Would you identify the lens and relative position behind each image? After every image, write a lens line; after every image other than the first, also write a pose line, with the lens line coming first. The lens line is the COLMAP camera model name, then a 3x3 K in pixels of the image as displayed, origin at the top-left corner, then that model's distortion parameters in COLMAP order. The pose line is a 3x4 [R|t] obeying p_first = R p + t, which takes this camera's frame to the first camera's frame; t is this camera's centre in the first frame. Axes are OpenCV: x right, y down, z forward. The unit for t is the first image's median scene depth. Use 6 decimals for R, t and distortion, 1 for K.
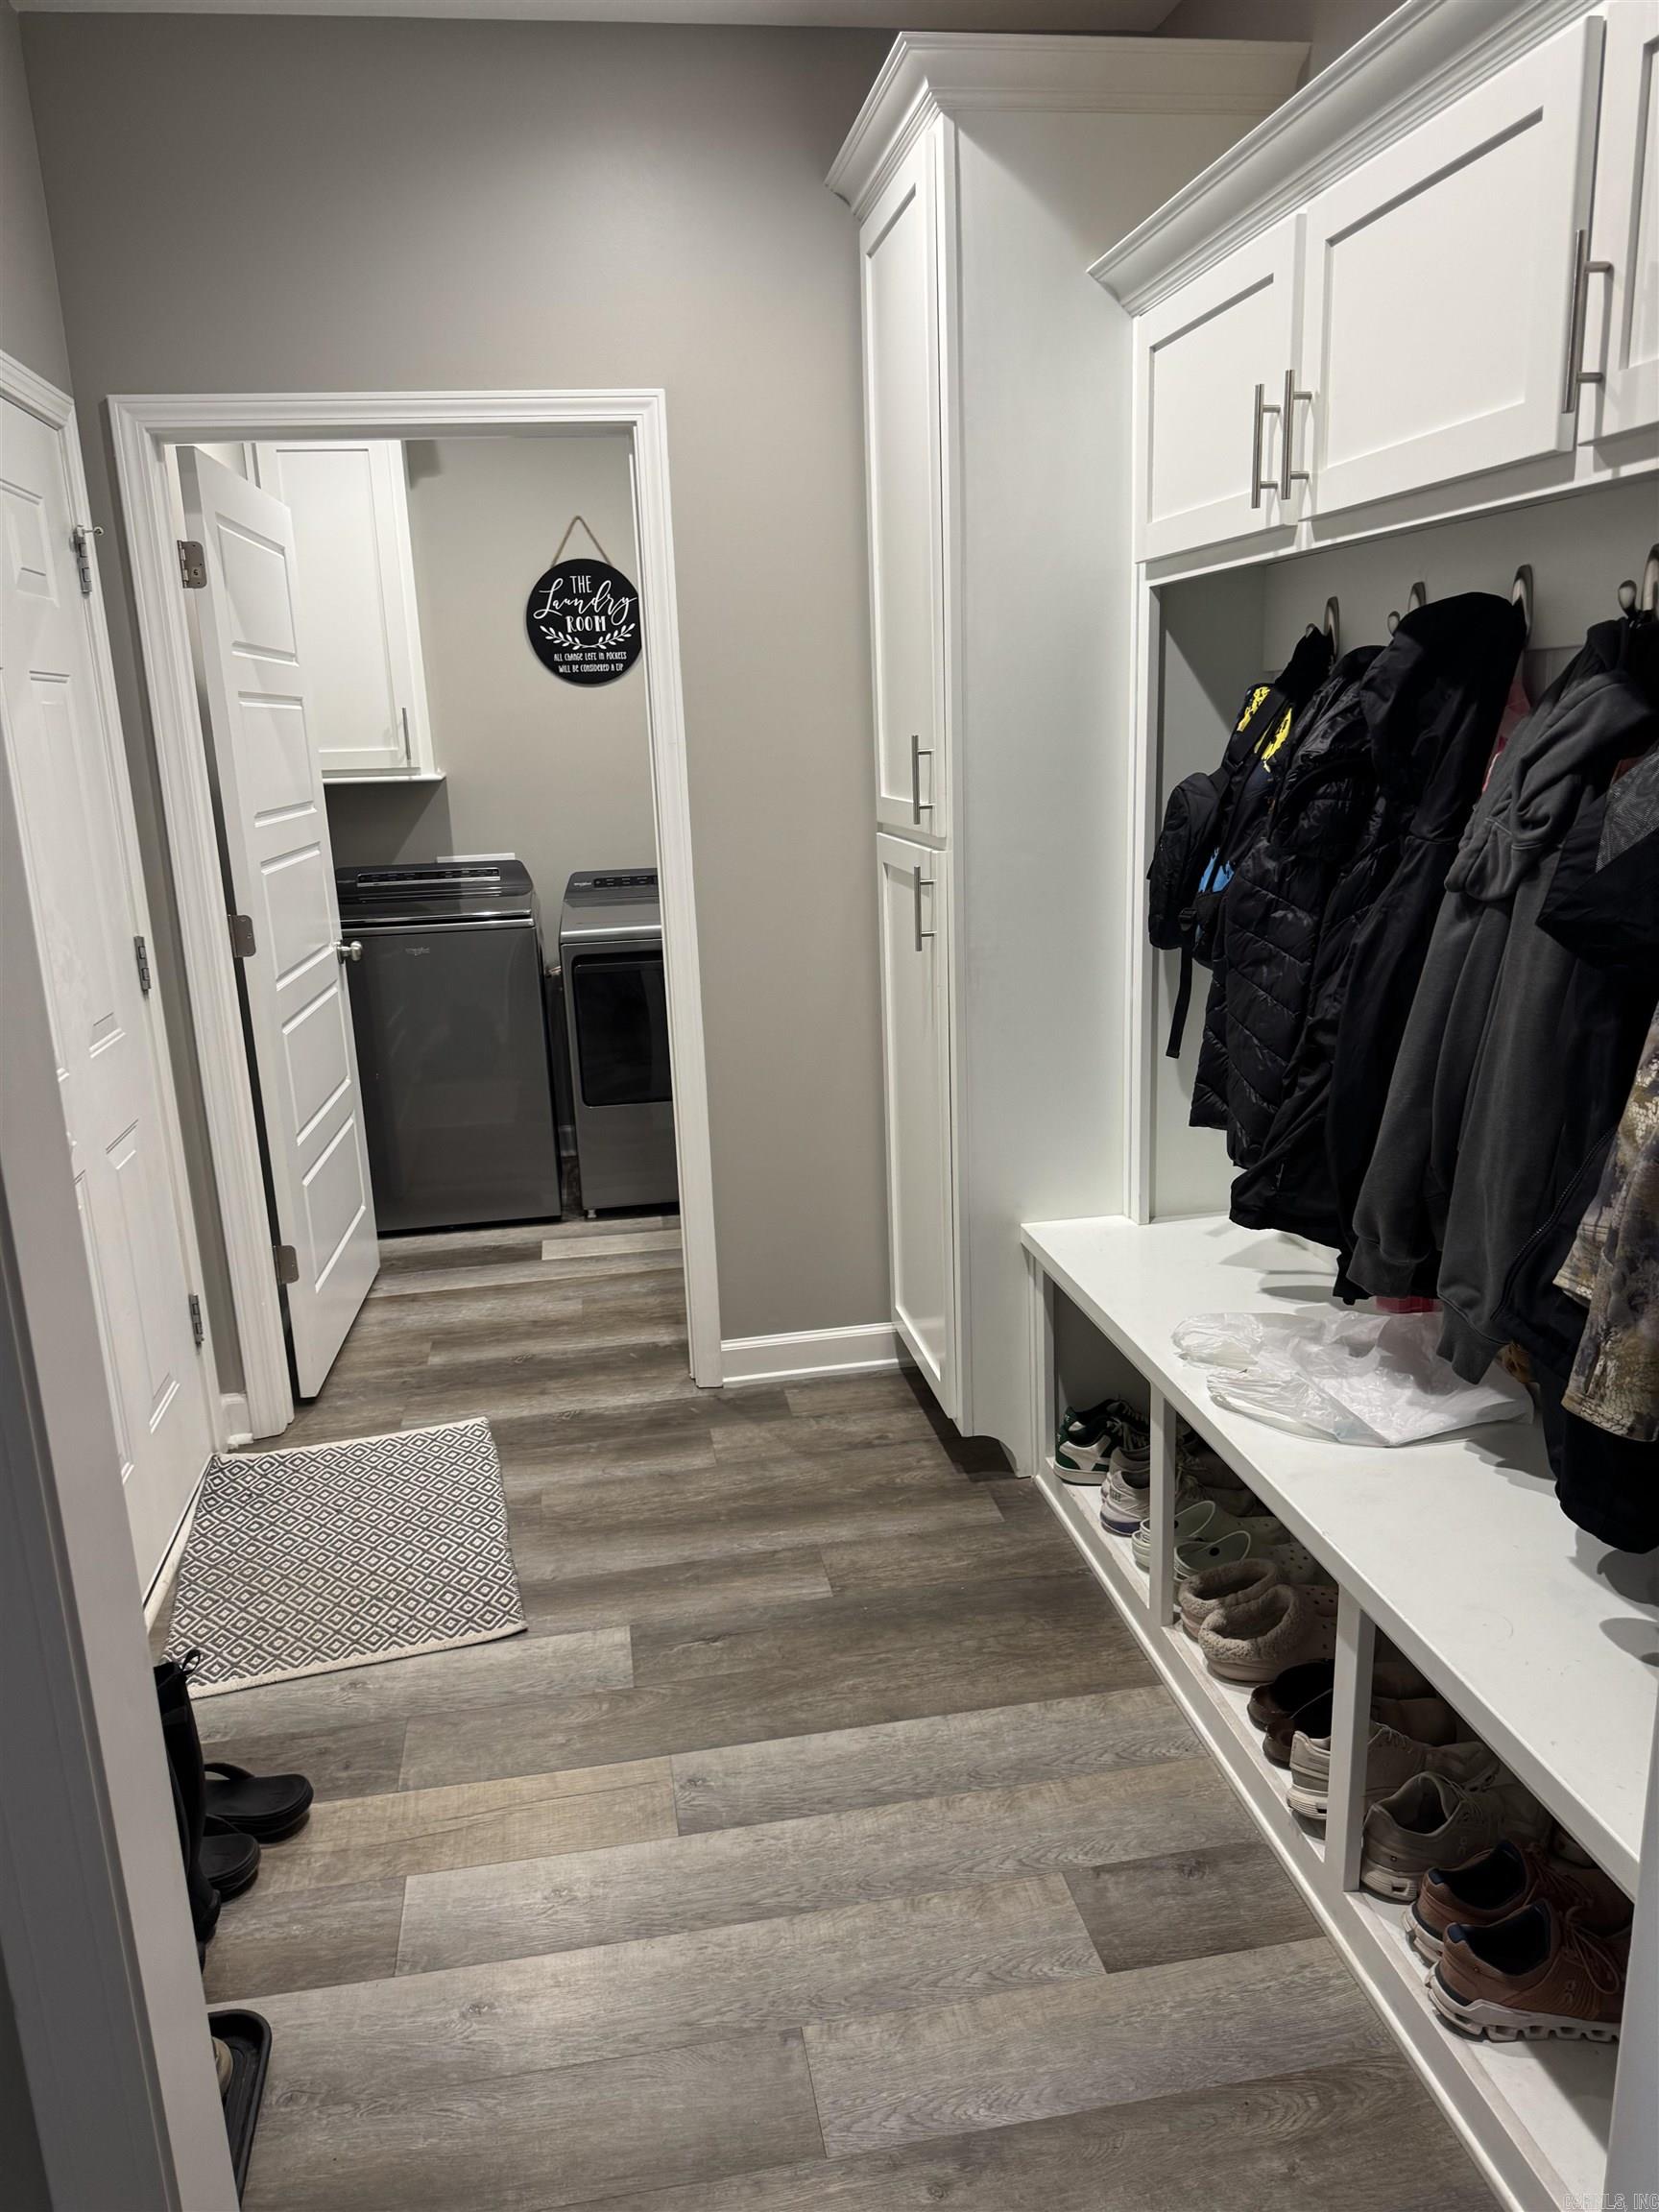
lens RADIAL K [[1558.4, 0, 831.6], [0, 1558.4, 1120.5], [0, 0, 1]] dist [0.044128, -0.046141]
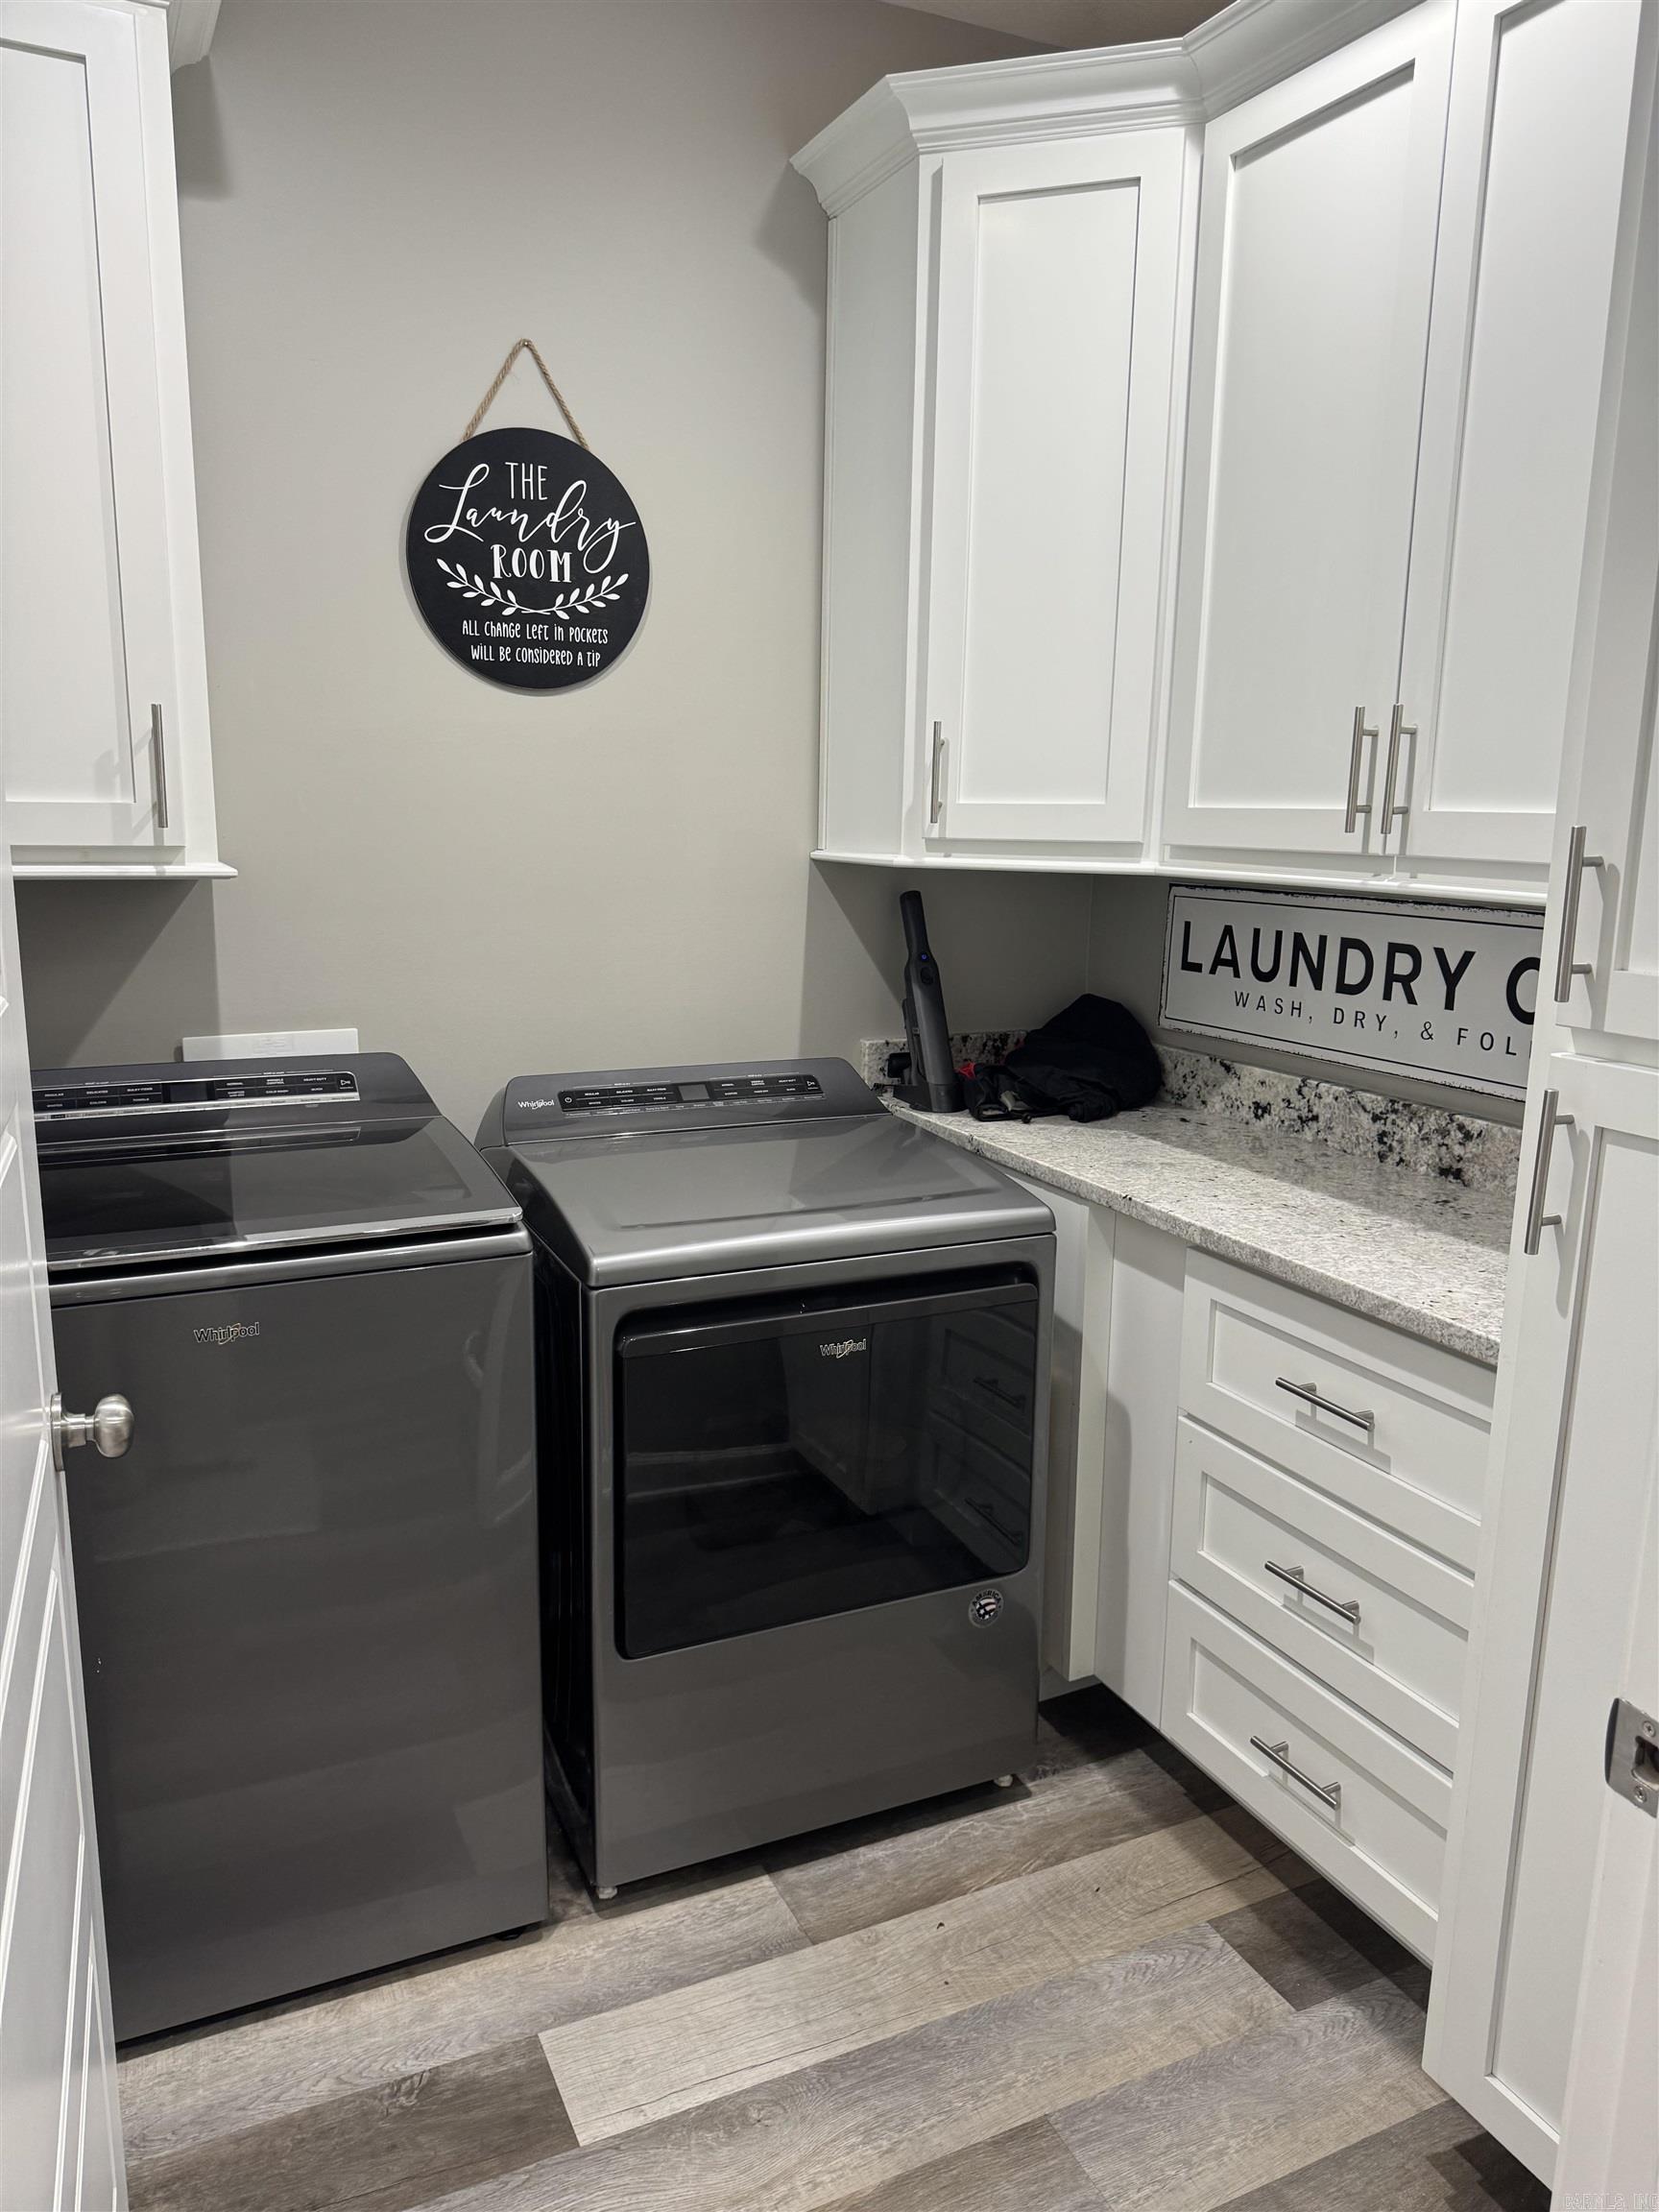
lens RADIAL K [[1558.4, 0, 836.8], [0, 1558.4, 1089.0], [0, 0, 1]] dist [0.044128, -0.046141]
pose [[0.958772, -0.004169, 0.284145, -0.204784], [0.024542, 0.997371, -0.068178, -0.121635], [-0.283113, 0.072341, 0.956354, 0.526004]]
